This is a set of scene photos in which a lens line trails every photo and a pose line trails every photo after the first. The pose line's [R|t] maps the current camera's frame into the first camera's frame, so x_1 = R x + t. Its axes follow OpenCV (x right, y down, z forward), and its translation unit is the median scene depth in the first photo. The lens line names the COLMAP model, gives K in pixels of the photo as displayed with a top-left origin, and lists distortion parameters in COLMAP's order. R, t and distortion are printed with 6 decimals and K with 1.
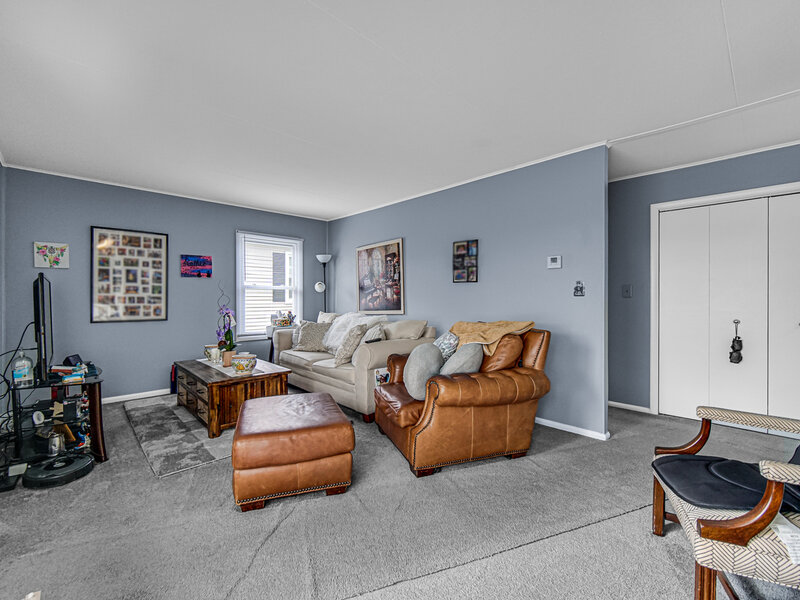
lens RADIAL K [[359.0, 0, 404.1], [0, 359.0, 299.3], [0, 0, 1]] dist [-0.001551, -0.000106]
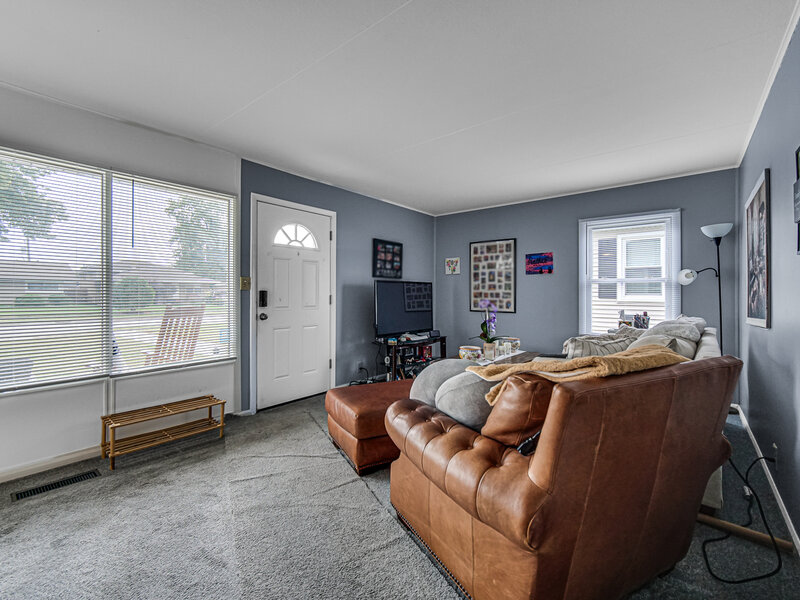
lens RADIAL K [[359.0, 0, 399.1], [0, 359.0, 296.1], [0, 0, 1]] dist [-0.001551, -0.000106]
pose [[0.105257, 0.010354, -0.994391, 0.475028], [-0.002624, 0.999945, 0.010134, -0.006737], [0.994442, 0.001543, 0.105278, 0.537493]]
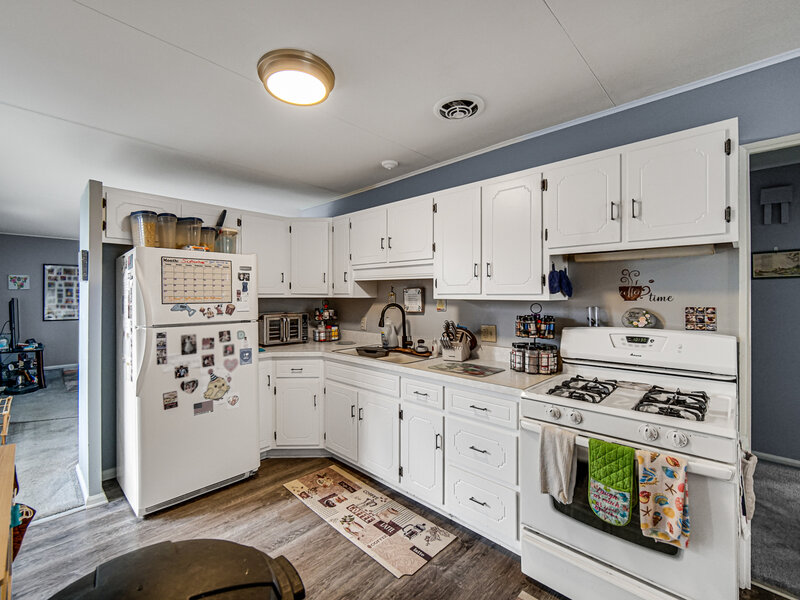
lens RADIAL K [[359.0, 0, 396.5], [0, 359.0, 298.2], [0, 0, 1]] dist [-0.001551, -0.000106]
pose [[0.999633, -0.000817, 0.027071, 0.693065], [0.000860, 0.999998, -0.001578, -0.035927], [-0.027069, 0.001601, 0.999632, -0.681575]]
